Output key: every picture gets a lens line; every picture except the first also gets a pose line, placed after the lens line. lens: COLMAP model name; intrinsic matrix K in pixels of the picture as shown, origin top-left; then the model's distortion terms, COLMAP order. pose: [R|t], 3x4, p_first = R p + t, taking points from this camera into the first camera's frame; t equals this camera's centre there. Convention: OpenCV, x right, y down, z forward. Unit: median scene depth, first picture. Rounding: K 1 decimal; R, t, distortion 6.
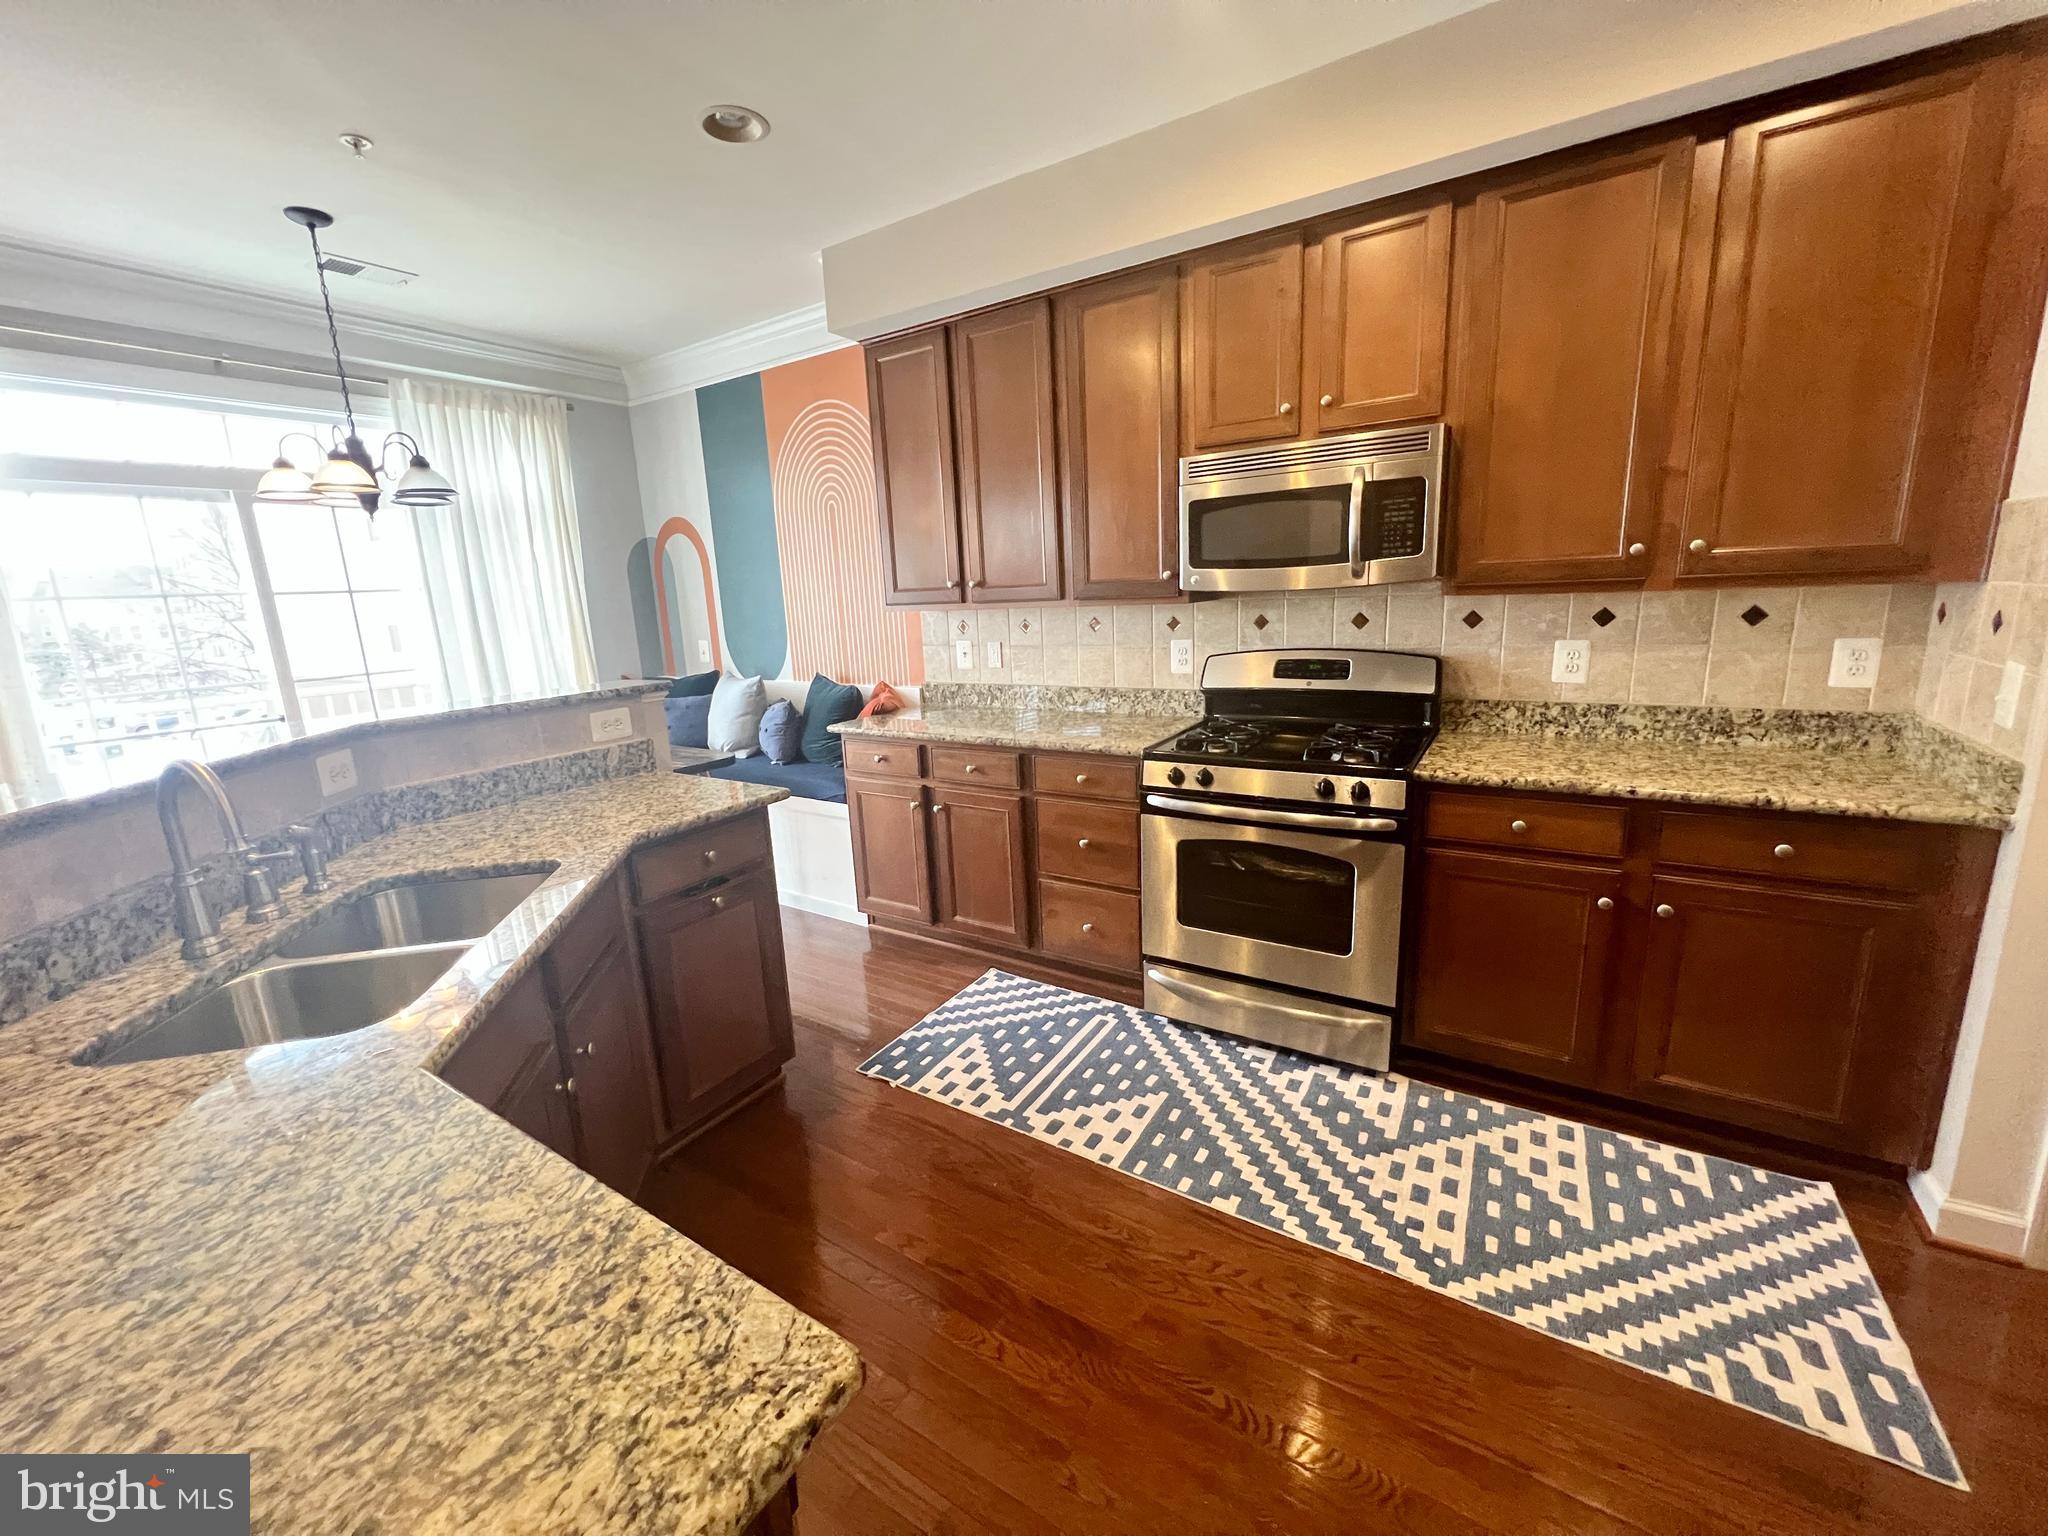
lens RADIAL K [[817.5, 0, 1018.4], [0, 817.5, 762.3], [0, 0, 1]] dist [0.000742, 0.000053]
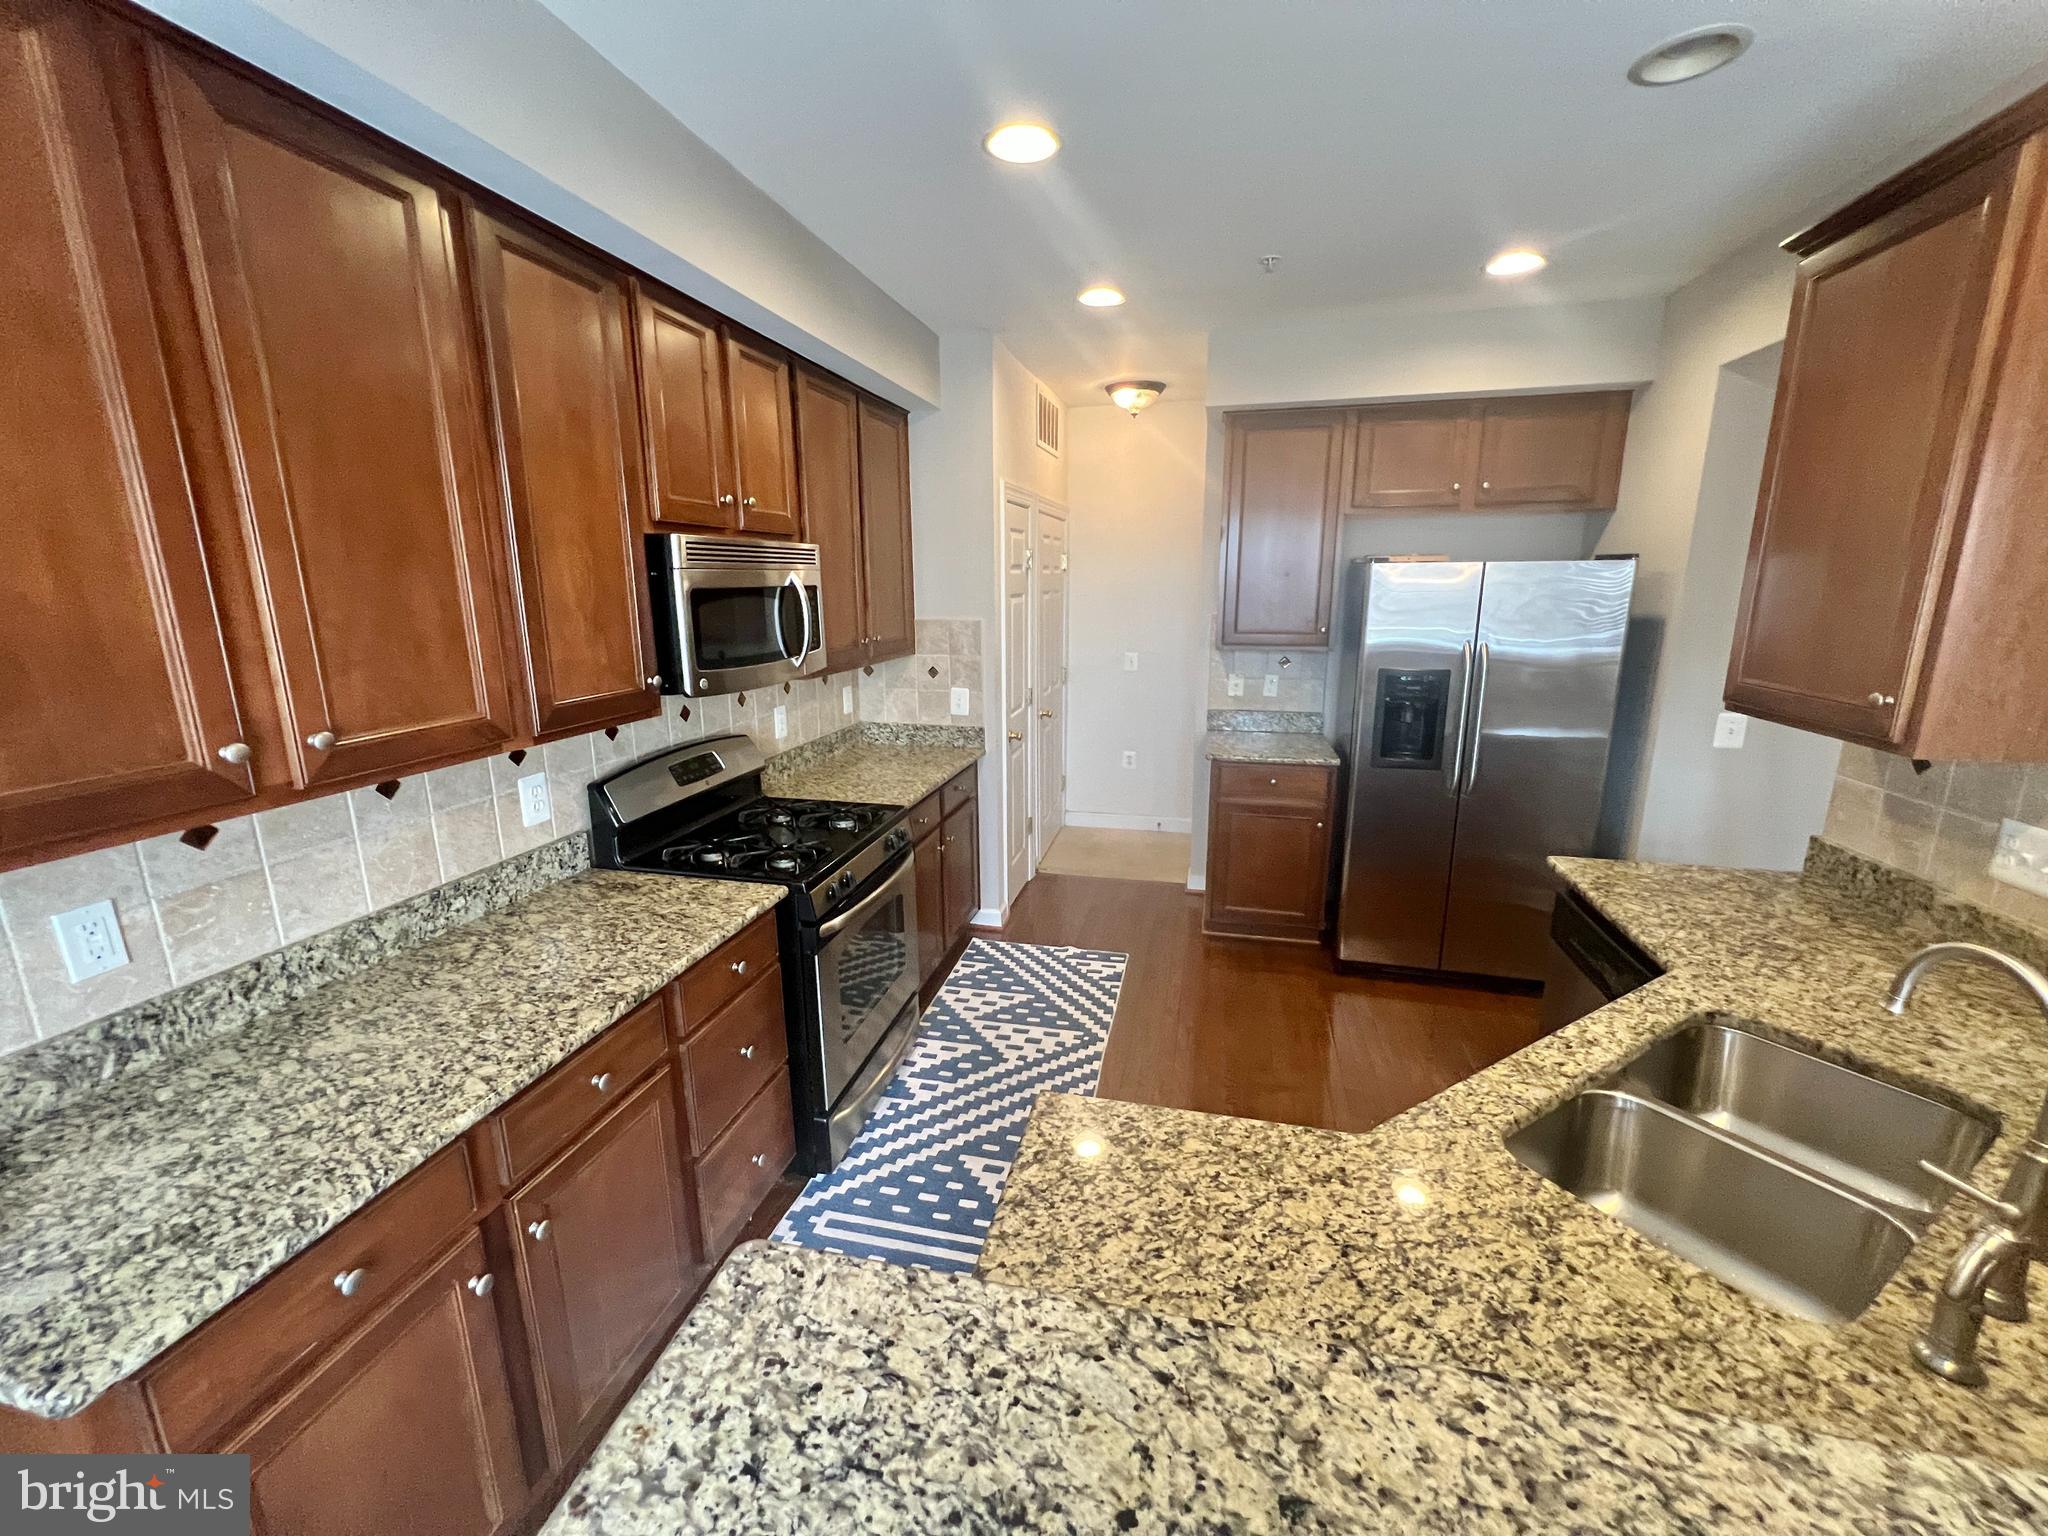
lens RADIAL K [[817.5, 0, 1018.4], [0, 817.5, 762.3], [0, 0, 1]] dist [0.000742, 0.000053]
pose [[-0.328839, -0.160454, 0.930655, -0.719097], [0.217756, 0.946023, 0.240046, -0.301715], [-0.918938, 0.281592, -0.276149, 1.047675]]
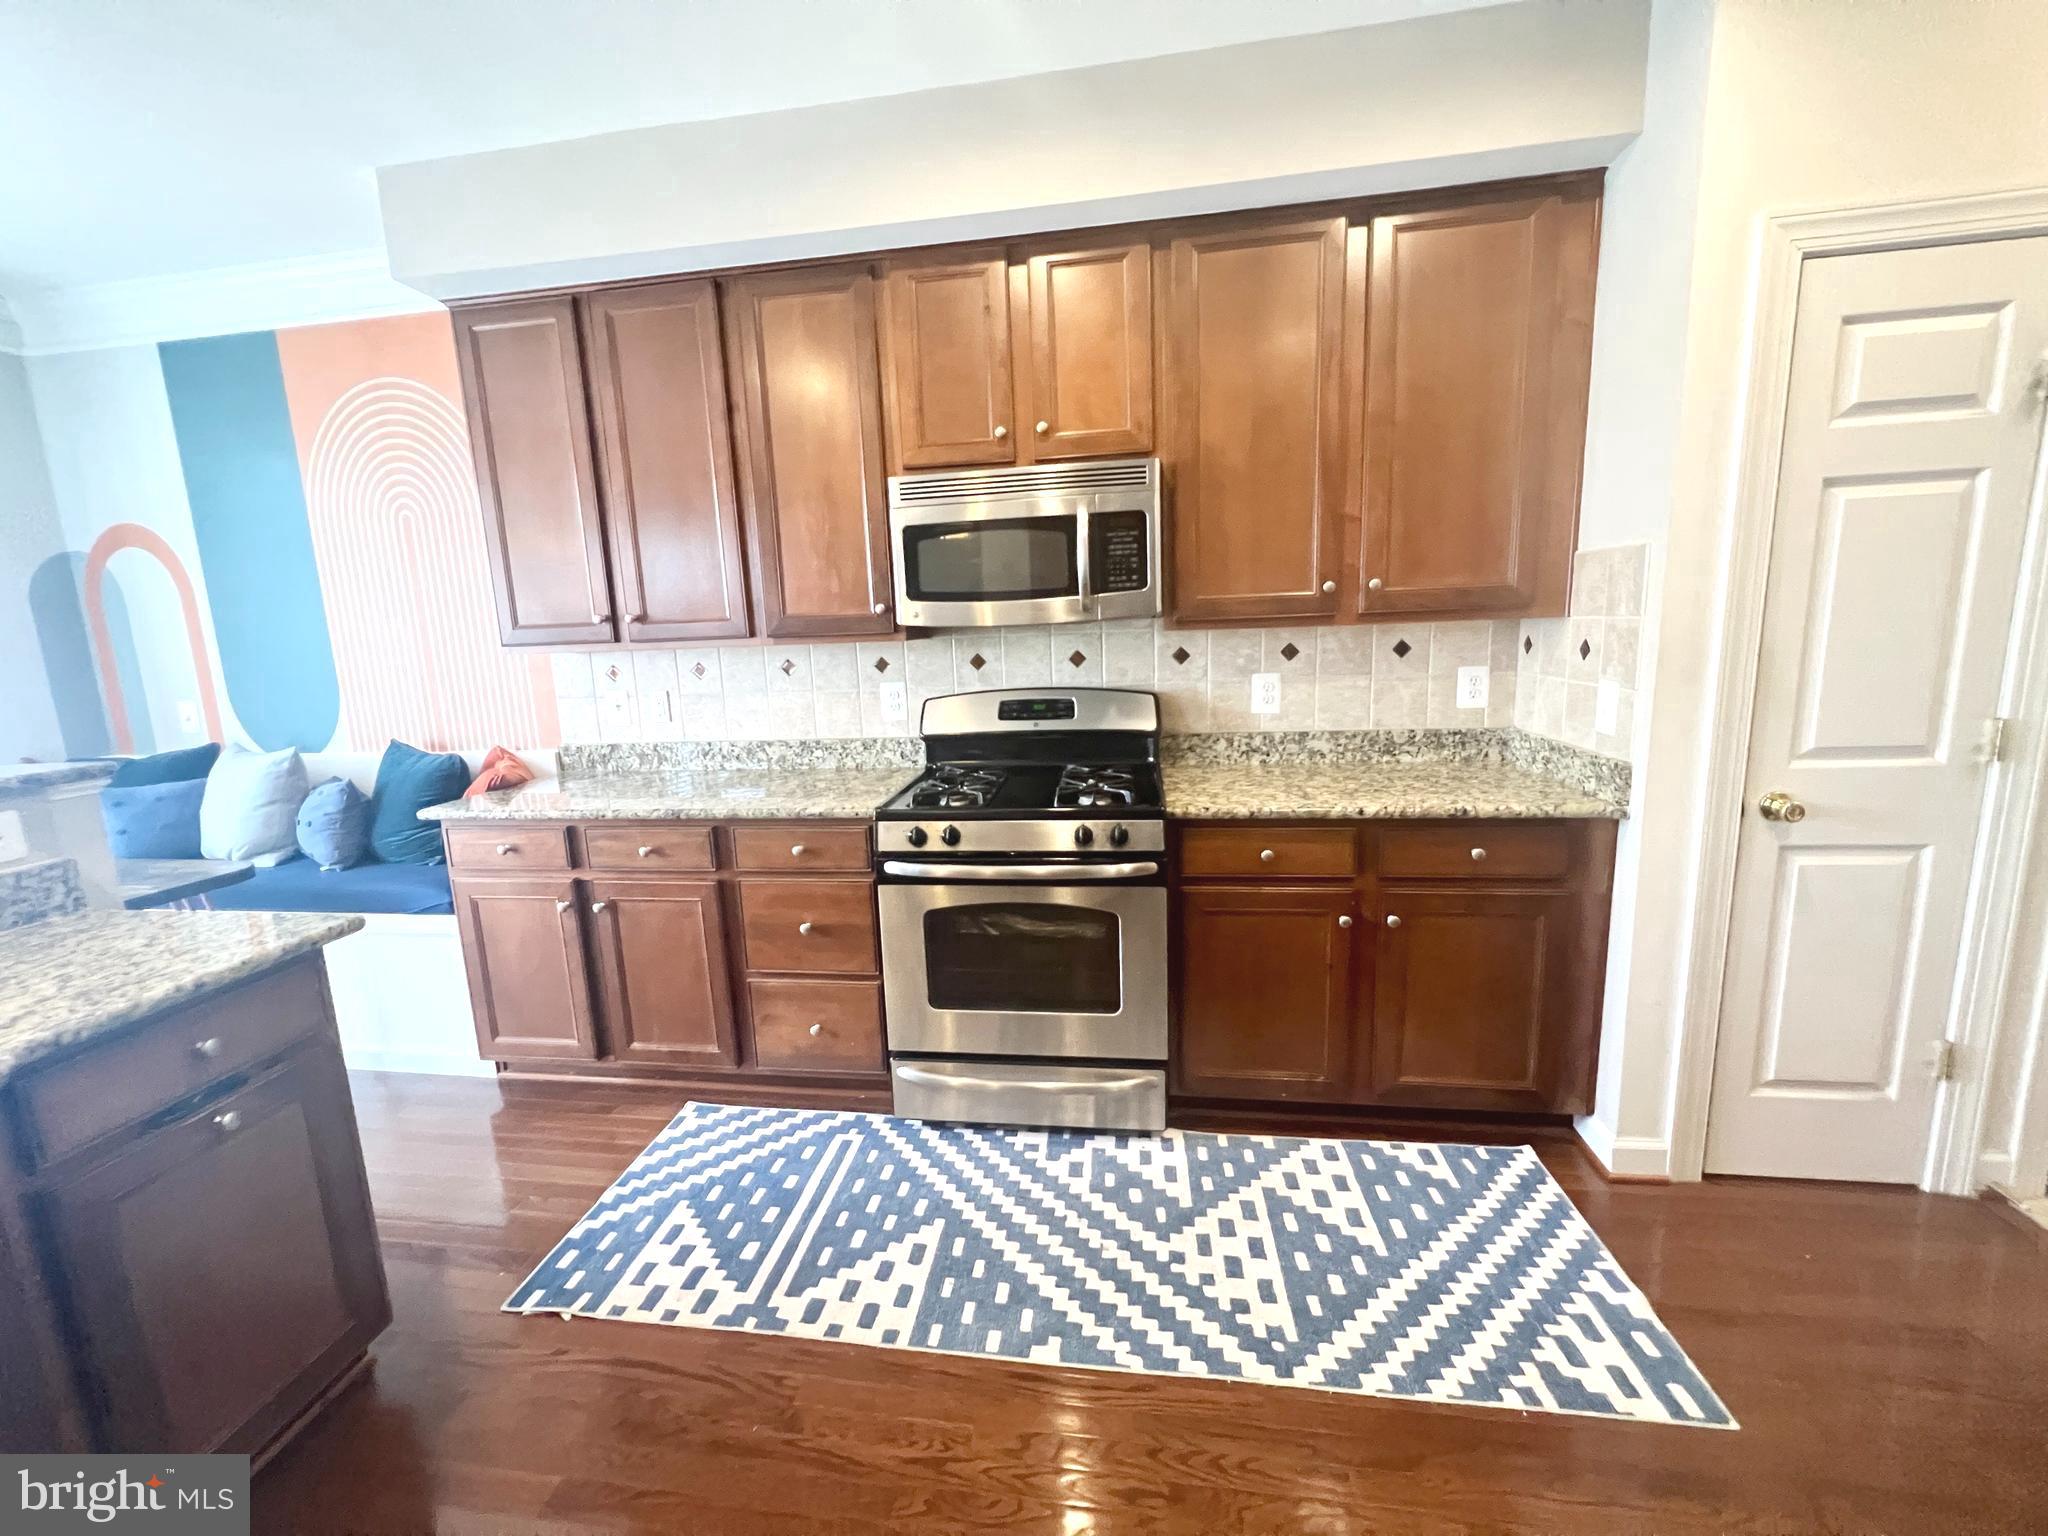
lens RADIAL K [[817.5, 0, 1018.4], [0, 817.5, 762.3], [0, 0, 1]] dist [0.000742, 0.000053]
pose [[0.911045, -0.059718, 0.407960, -0.058453], [0.084554, 0.995486, -0.043101, -0.015906], [-0.403544, 0.073761, 0.911982, 0.170066]]
